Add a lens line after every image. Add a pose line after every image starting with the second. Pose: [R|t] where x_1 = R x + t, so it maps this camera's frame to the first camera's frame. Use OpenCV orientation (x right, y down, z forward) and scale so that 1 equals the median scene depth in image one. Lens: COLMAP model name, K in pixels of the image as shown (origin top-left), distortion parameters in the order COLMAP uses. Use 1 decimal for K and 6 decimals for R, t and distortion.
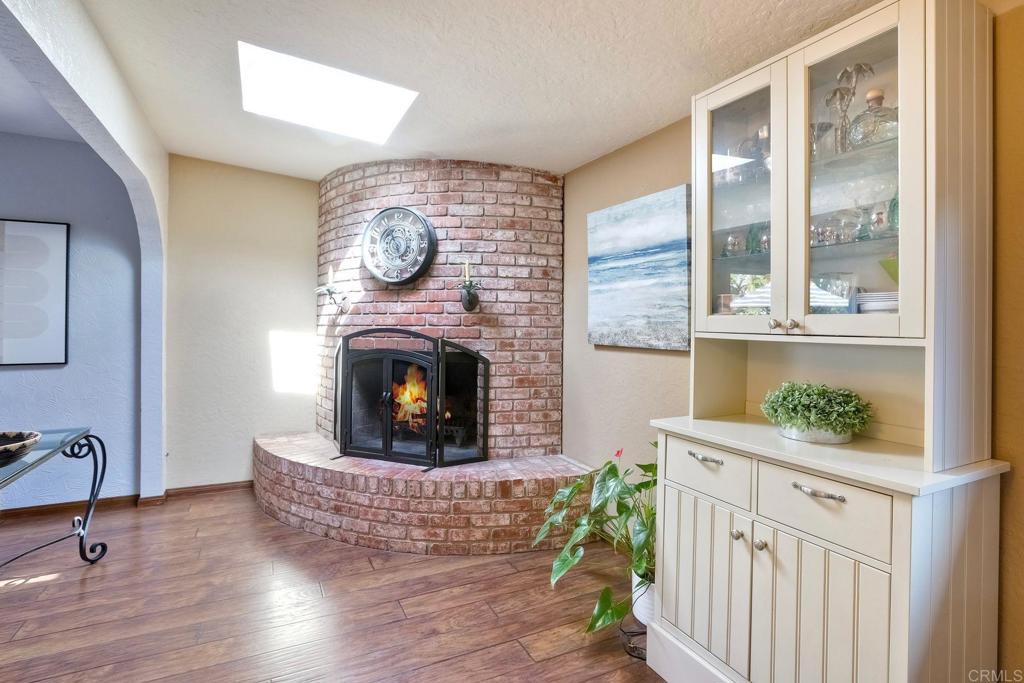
lens RADIAL K [[510.5, 0, 522.6], [0, 510.5, 322.4], [0, 0, 1]] dist [-0.034553, 0.000237]
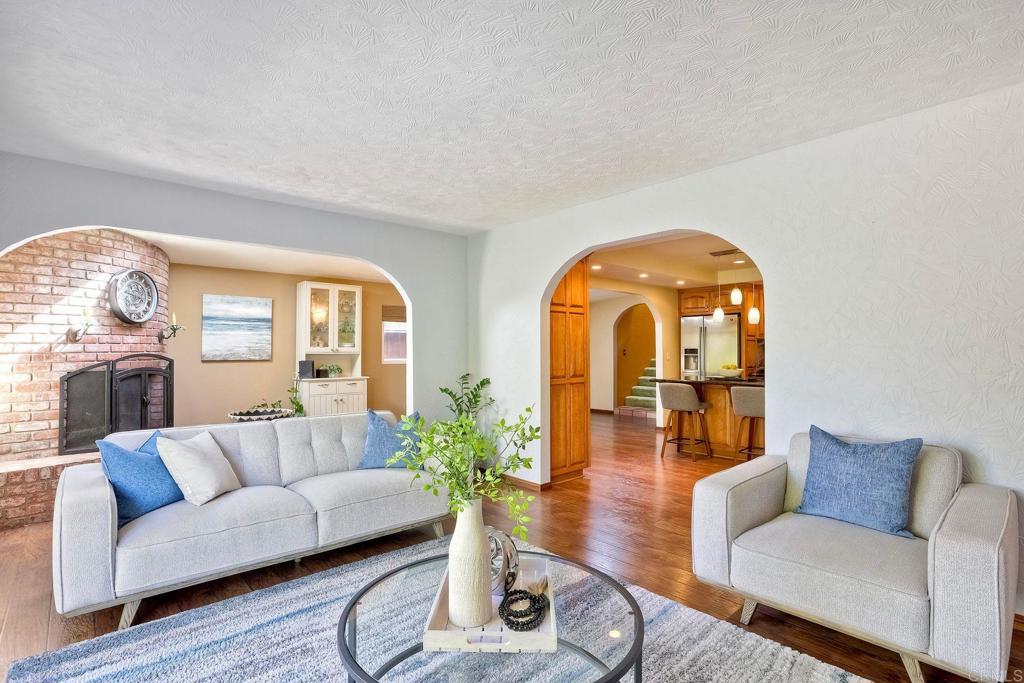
lens RADIAL K [[466.1, 0, 512.0], [0, 466.1, 341.5], [0, 0, 1]] dist [-0.015009, 0.000219]
pose [[-0.279645, 0.012932, 0.960016, -1.811737], [-0.003115, 0.999892, -0.014376, -0.007881], [-0.960098, -0.007010, -0.279575, 0.339088]]
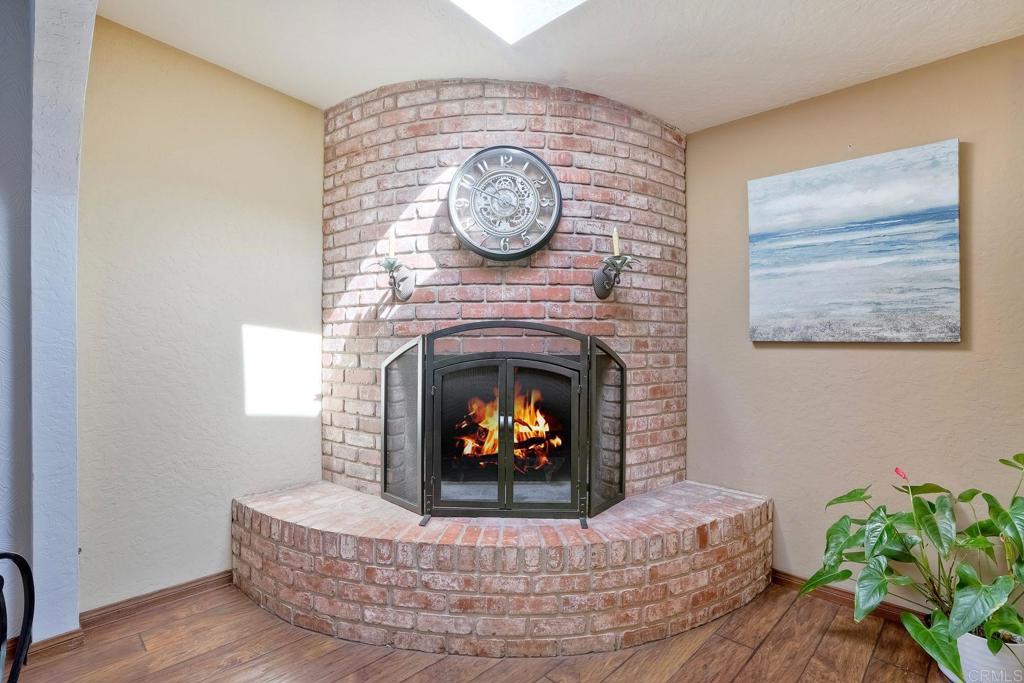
lens RADIAL K [[491.5, 0, 512.0], [0, 491.5, 341.5], [0, 0, 1]] dist [-0.029716, 0.000480]
pose [[0.946686, -0.007211, 0.322076, -0.455003], [0.006230, 0.999972, 0.004077, 0.035351], [-0.322097, -0.001853, 0.946705, 0.369491]]
